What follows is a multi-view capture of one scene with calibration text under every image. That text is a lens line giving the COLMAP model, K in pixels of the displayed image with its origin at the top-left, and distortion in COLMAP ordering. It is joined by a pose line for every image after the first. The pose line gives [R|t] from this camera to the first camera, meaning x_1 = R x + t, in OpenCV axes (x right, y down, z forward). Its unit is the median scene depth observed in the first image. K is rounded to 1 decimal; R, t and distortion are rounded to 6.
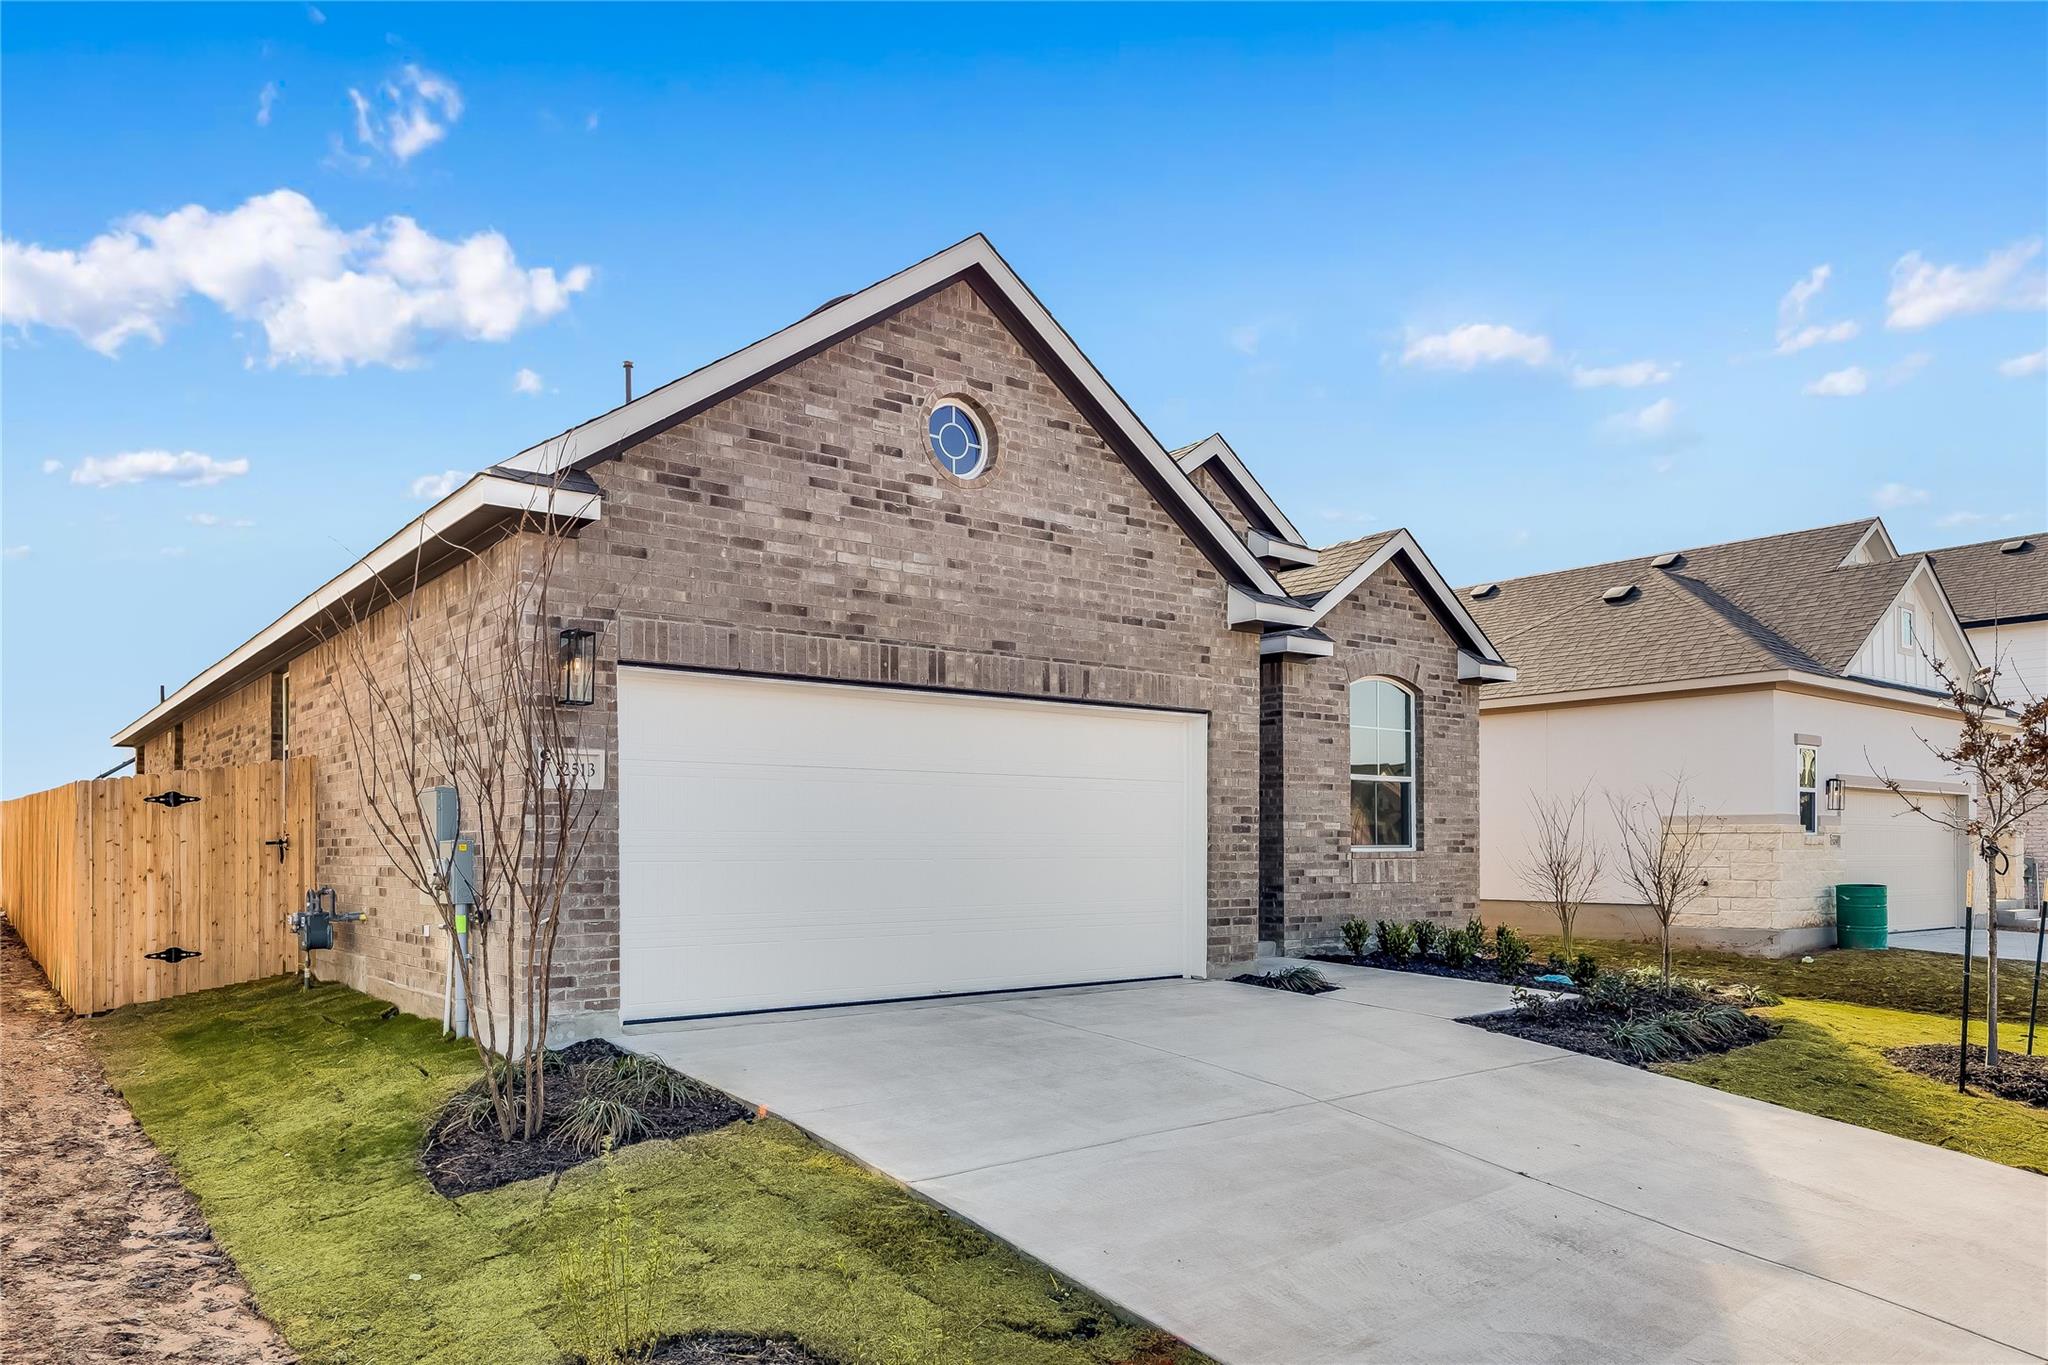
lens RADIAL K [[1372.1, 0, 1023.2], [0, 1372.1, 830.4], [0, 0, 1]] dist [0.000425, 0.000283]
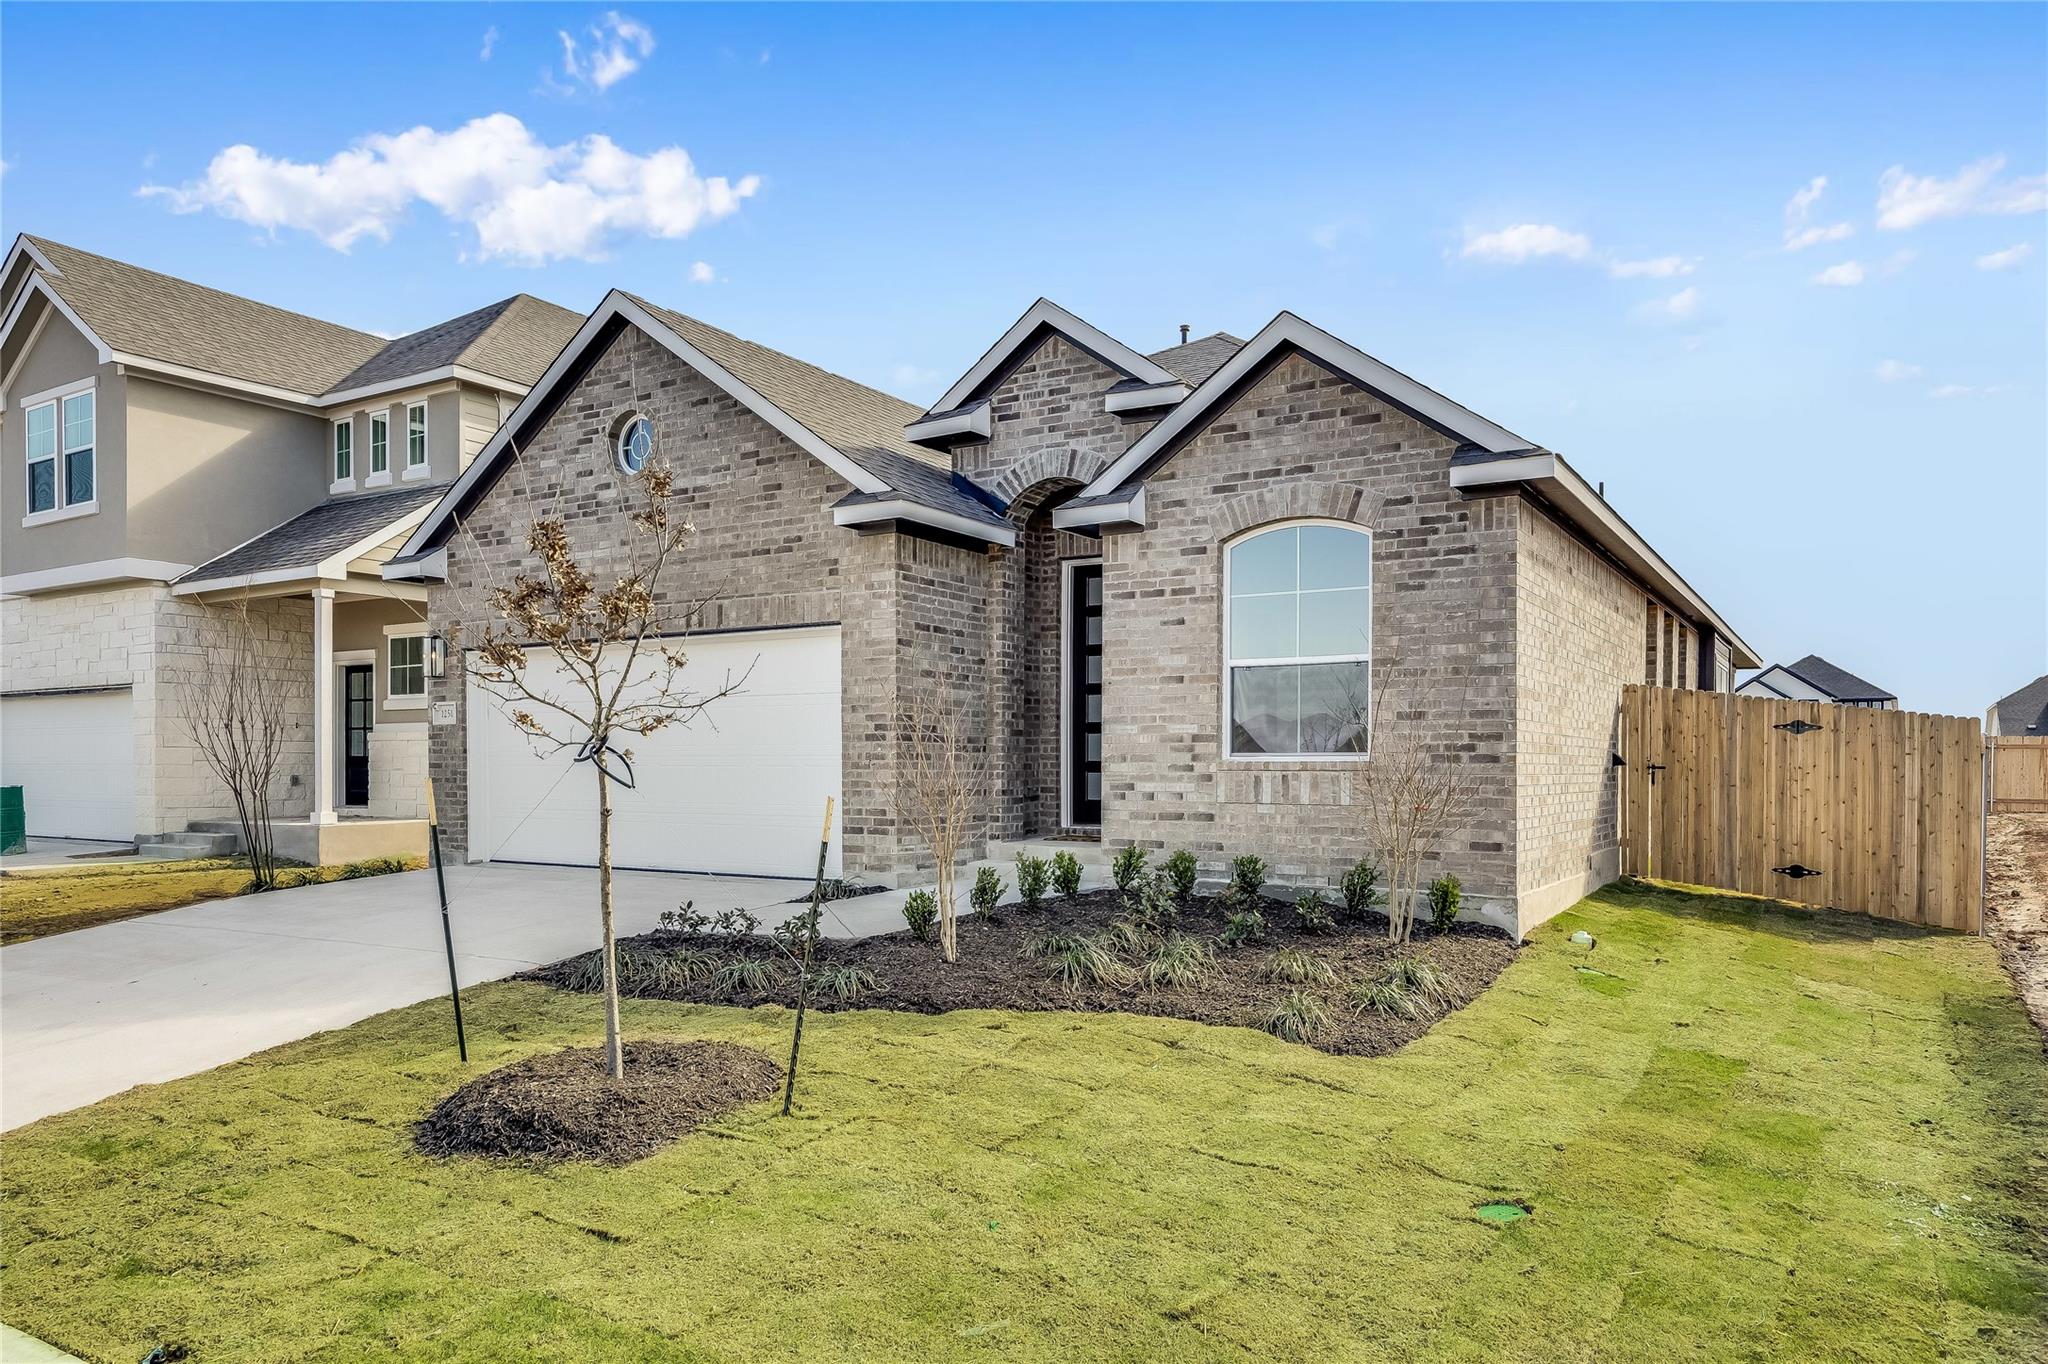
lens RADIAL K [[1340.6, 0, 1036.9], [0, 1340.6, 770.6], [0, 0, 1]] dist [-0.004728, -0.003127]
pose [[0.347433, 0.005945, -0.937686, 0.953409], [0.011212, 0.999882, 0.010493, 0.012314], [0.937638, -0.014159, 0.347325, 0.675112]]
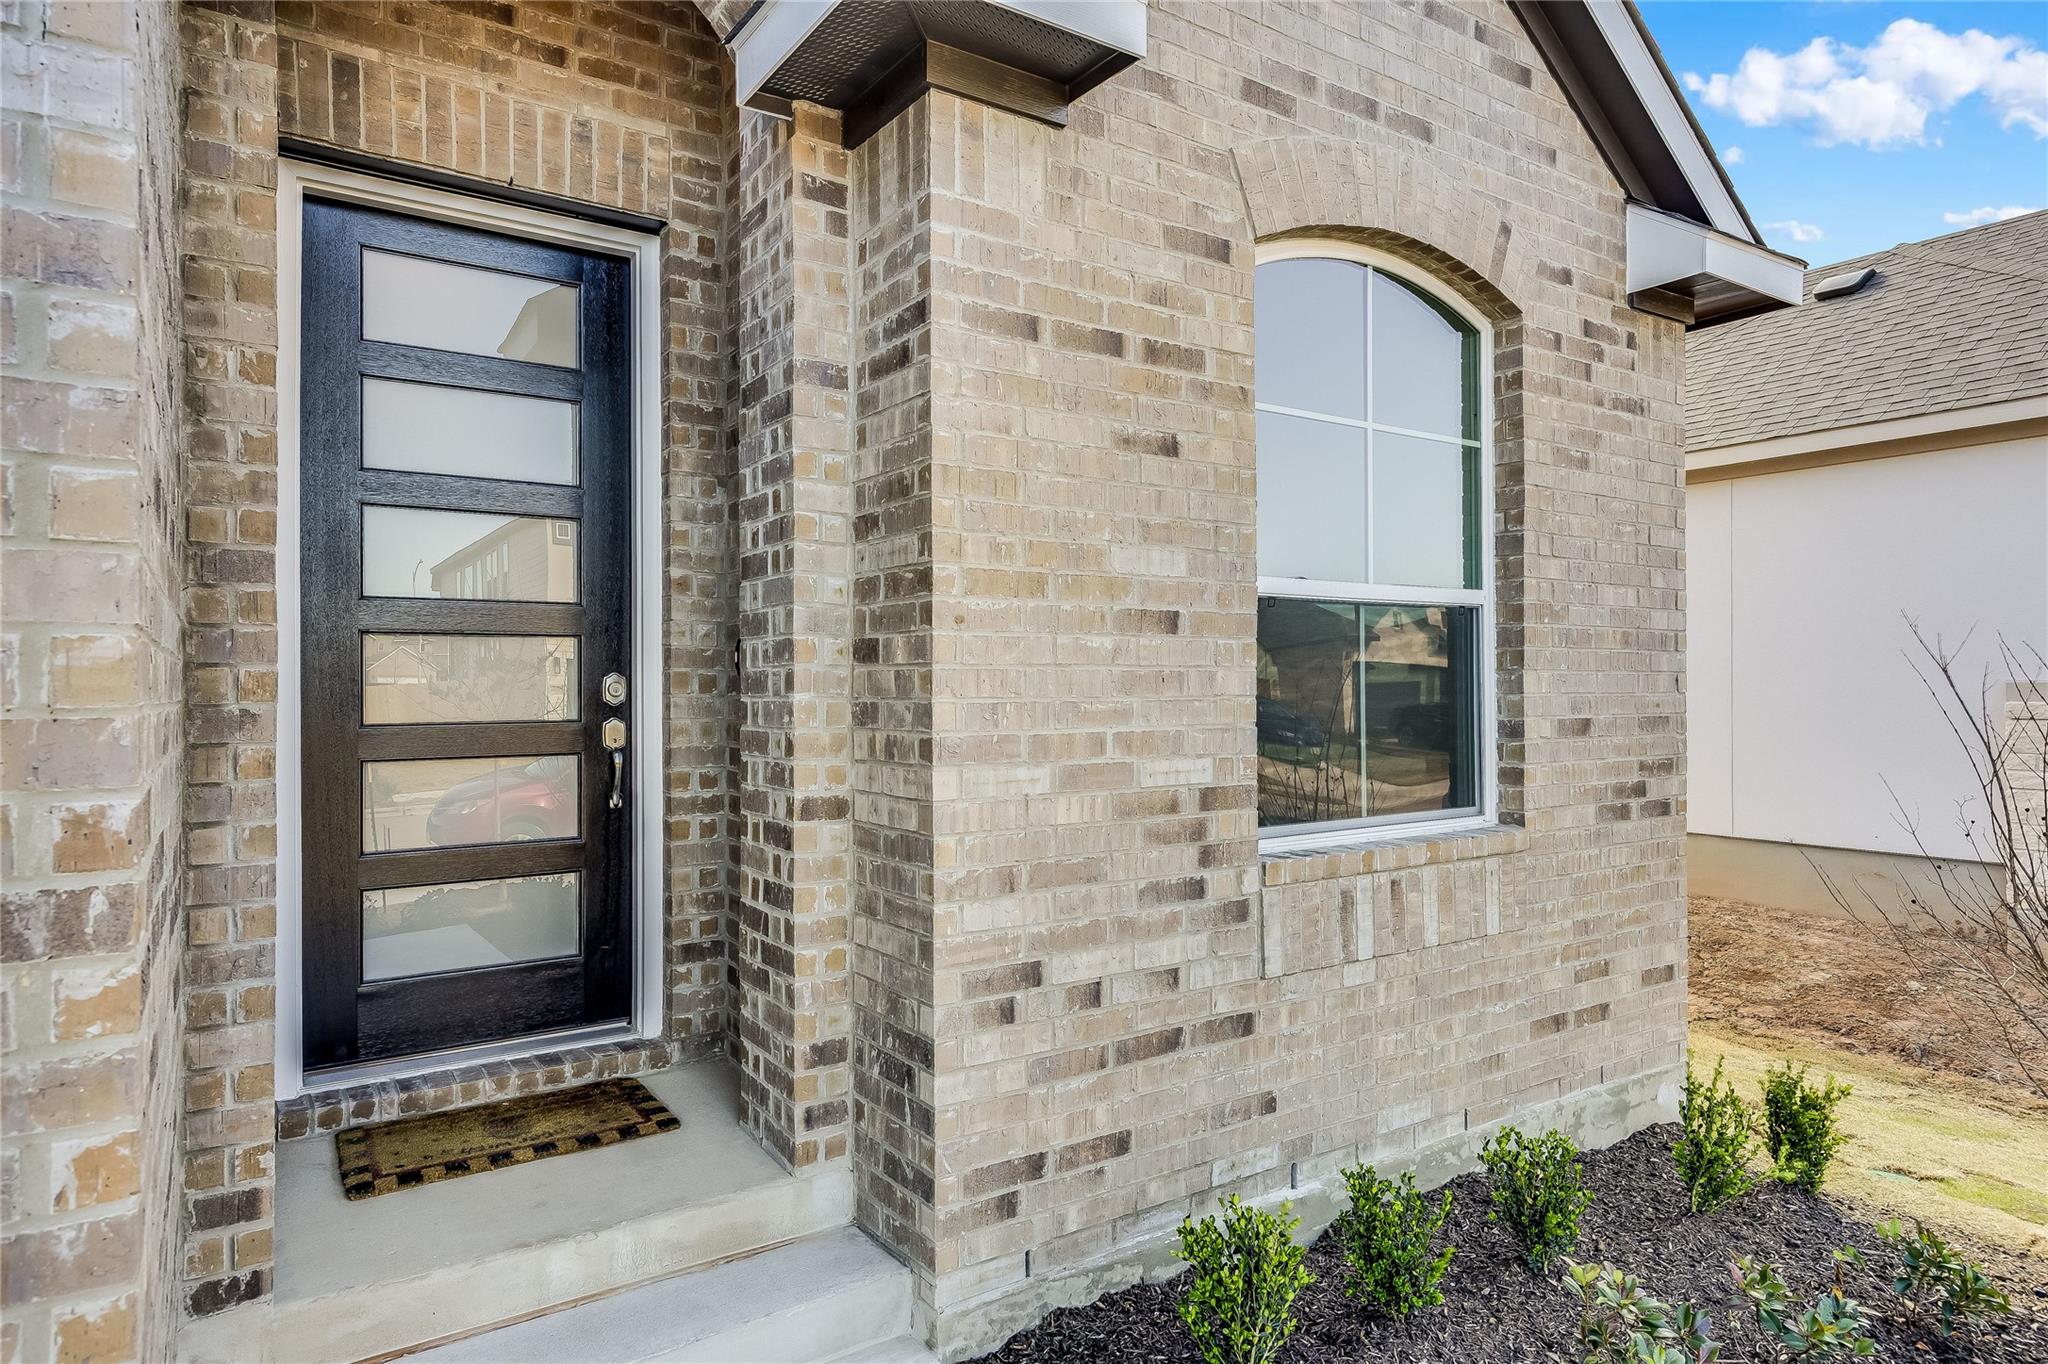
lens RADIAL K [[1186.5, 0, 1028.5], [0, 1186.5, 676.9], [0, 0, 1]] dist [0.005847, 0.001350]
pose [[0.997111, -0.002643, -0.075907, 0.221707], [0.003394, 0.999946, 0.009775, -0.024458], [0.075877, -0.010004, 0.997067, 0.800168]]
